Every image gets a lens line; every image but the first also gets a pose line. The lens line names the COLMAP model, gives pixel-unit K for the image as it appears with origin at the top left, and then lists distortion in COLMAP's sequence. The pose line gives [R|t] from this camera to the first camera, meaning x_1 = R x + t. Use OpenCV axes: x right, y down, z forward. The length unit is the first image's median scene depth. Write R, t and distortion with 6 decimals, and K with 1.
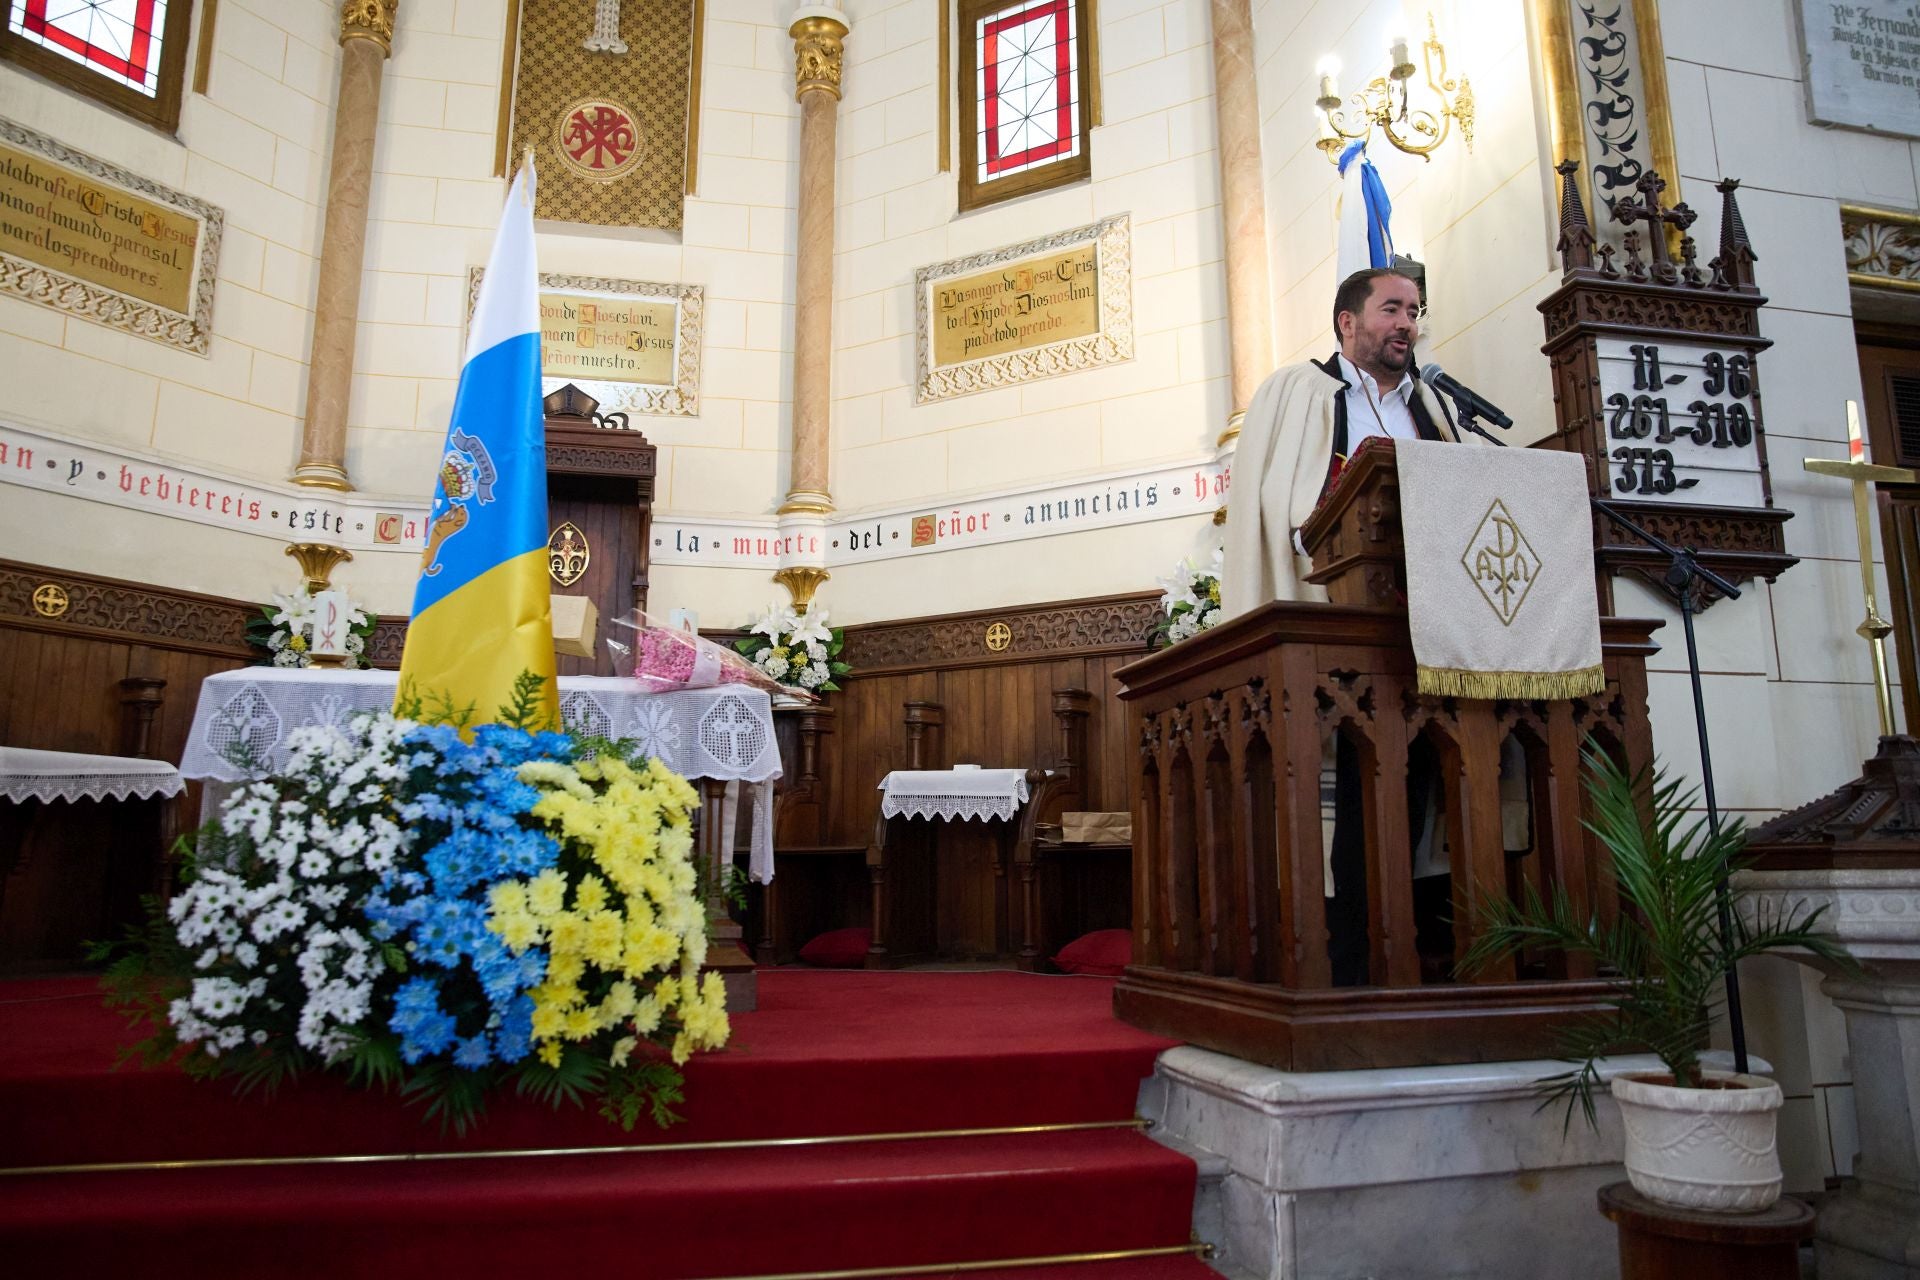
lens RADIAL K [[1315.9, 0, 955.7], [0, 1315.9, 623.7], [0, 0, 1]] dist [-0.106141, 0.082713]
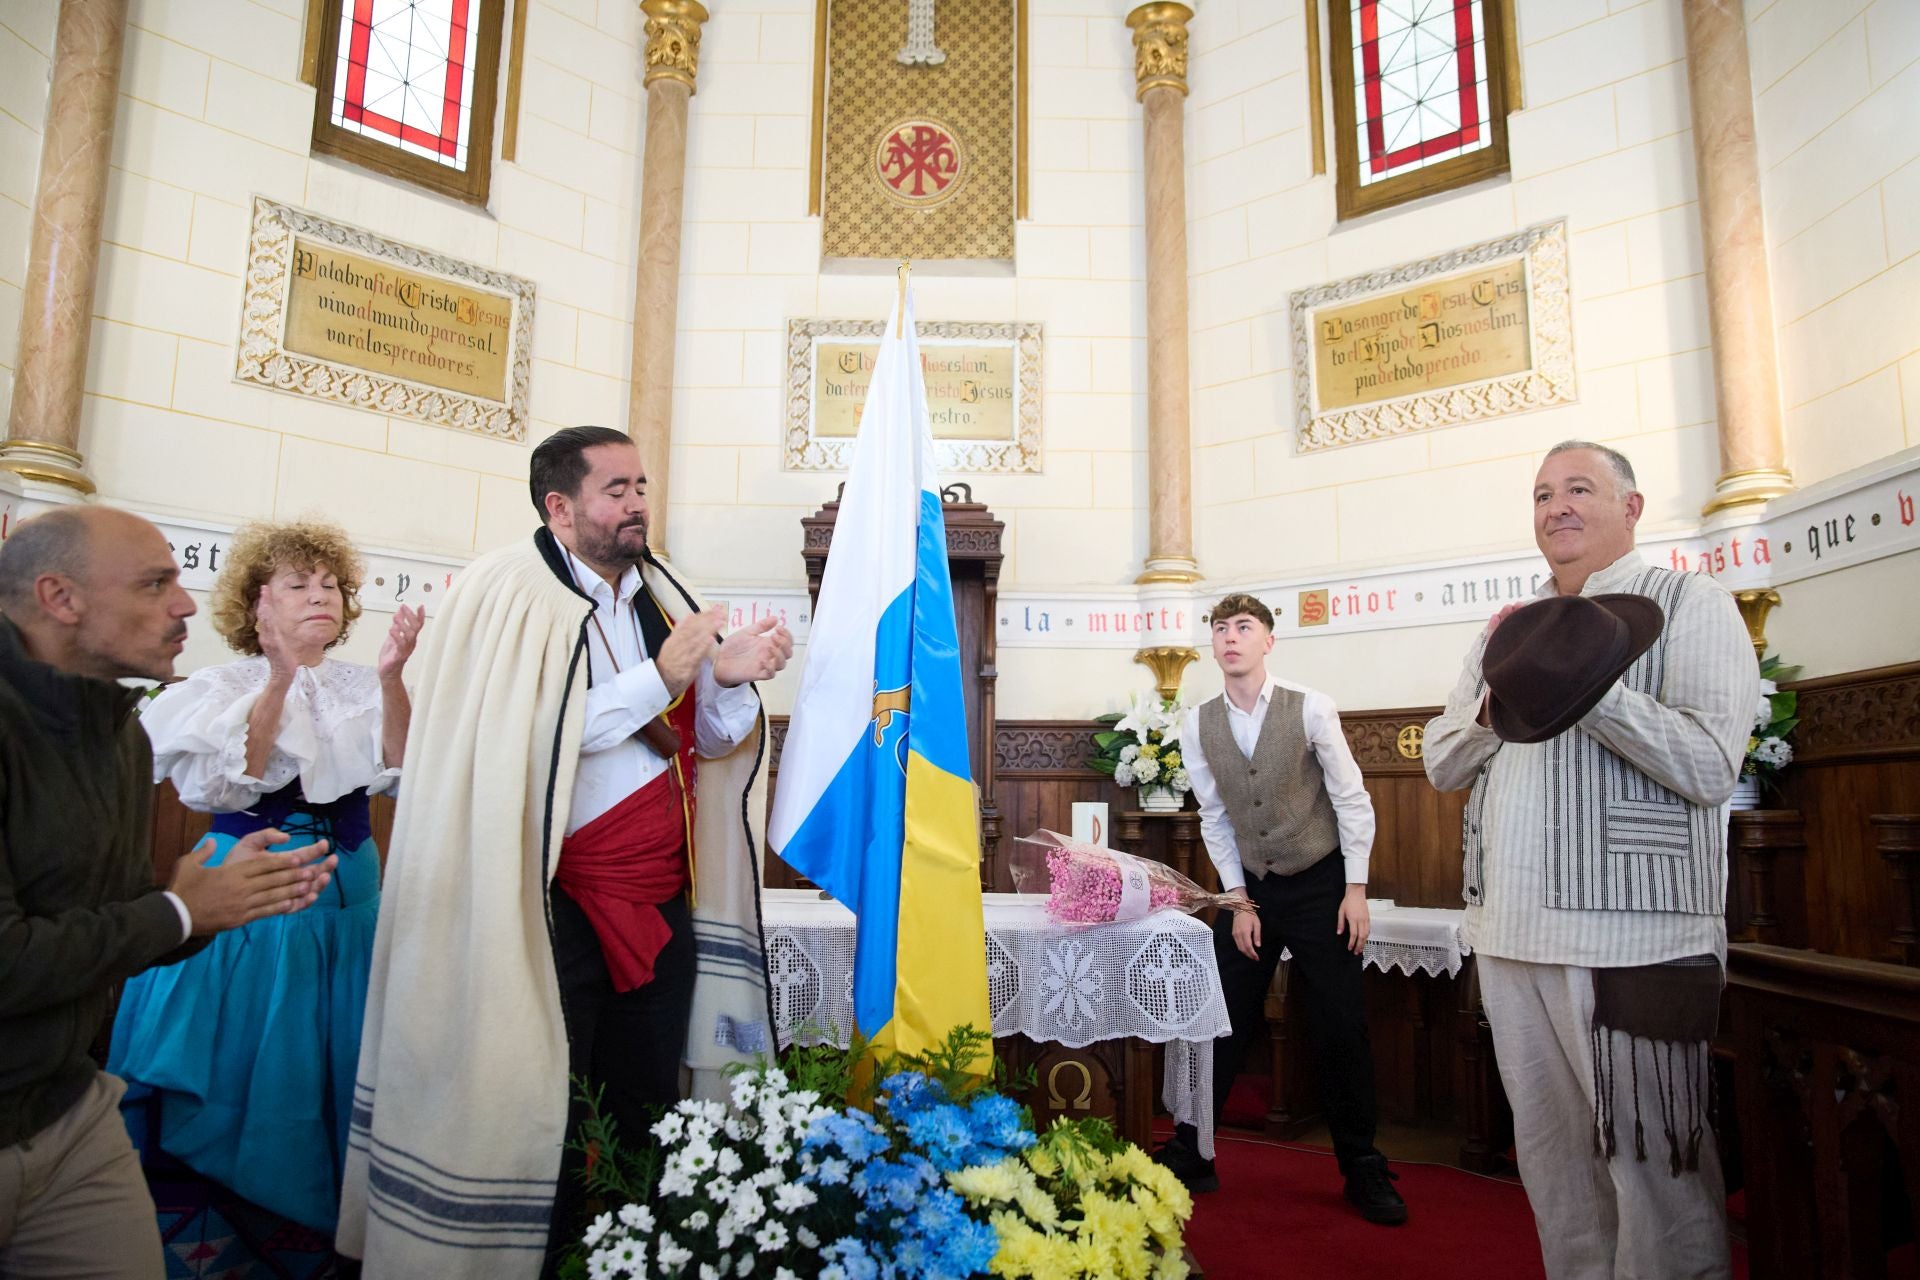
lens RADIAL K [[1315.9, 0, 960.2], [0, 1315.9, 624.9], [0, 0, 1]] dist [-0.106141, 0.082713]
pose [[0.978225, -0.015852, -0.206942, -0.077588], [0.023672, 0.999094, 0.035366, -0.100600], [0.206194, -0.039495, 0.977714, 0.127709]]
